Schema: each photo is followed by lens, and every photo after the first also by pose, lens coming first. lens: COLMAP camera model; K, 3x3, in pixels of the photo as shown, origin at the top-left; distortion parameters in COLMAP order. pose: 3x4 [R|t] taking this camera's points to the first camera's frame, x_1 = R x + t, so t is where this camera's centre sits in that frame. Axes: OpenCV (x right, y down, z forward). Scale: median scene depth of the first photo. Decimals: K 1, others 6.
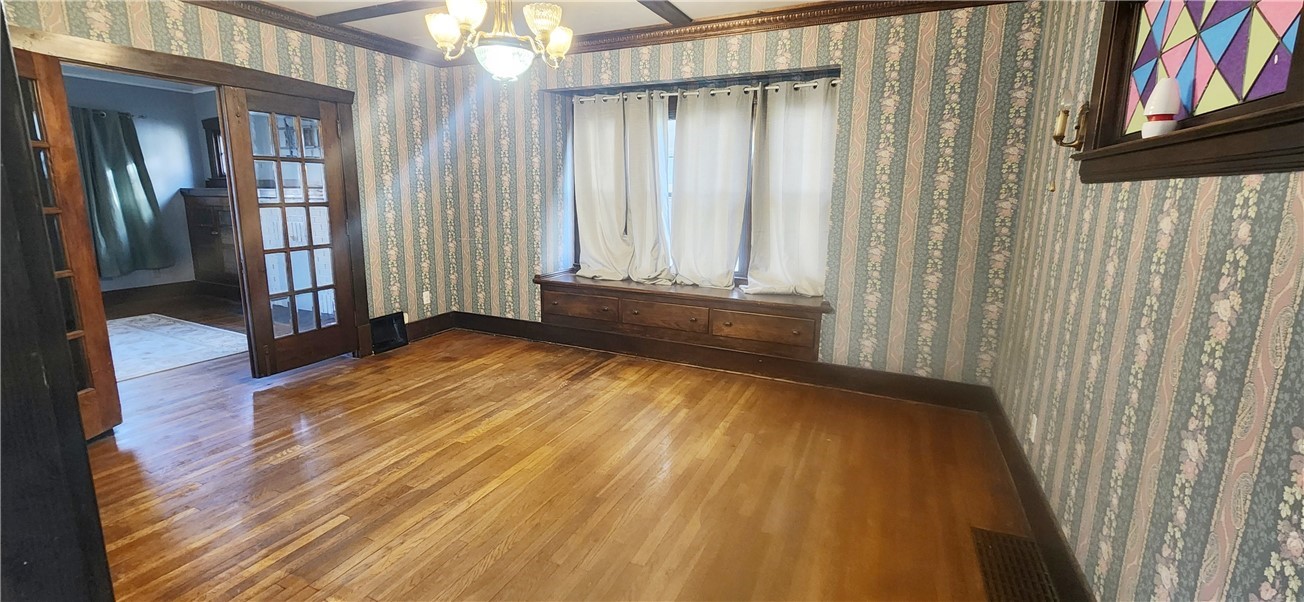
lens RADIAL K [[523.4, 0, 646.9], [0, 523.4, 294.3], [0, 0, 1]] dist [-0.004067, 0.001998]
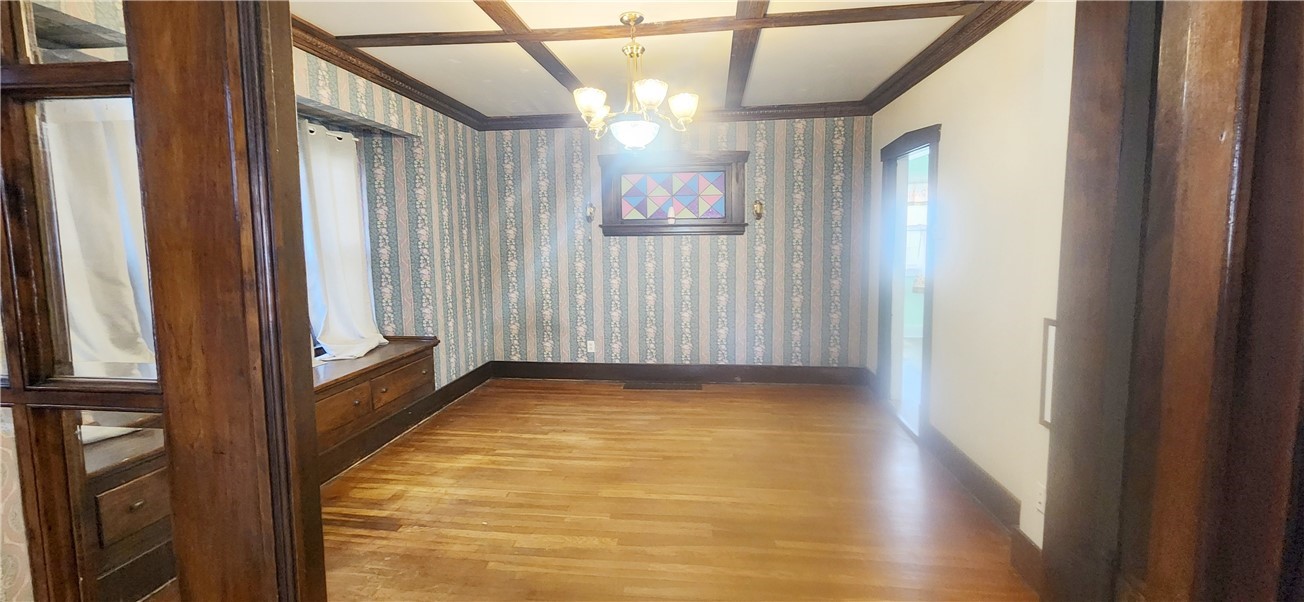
lens RADIAL K [[523.4, 0, 647.9], [0, 523.4, 290.5], [0, 0, 1]] dist [-0.004067, 0.001998]
pose [[-0.323515, -0.096910, 0.941247, -0.904327], [0.183171, 0.969511, 0.162778, -0.189131], [-0.928324, 0.225070, -0.295901, 0.896631]]
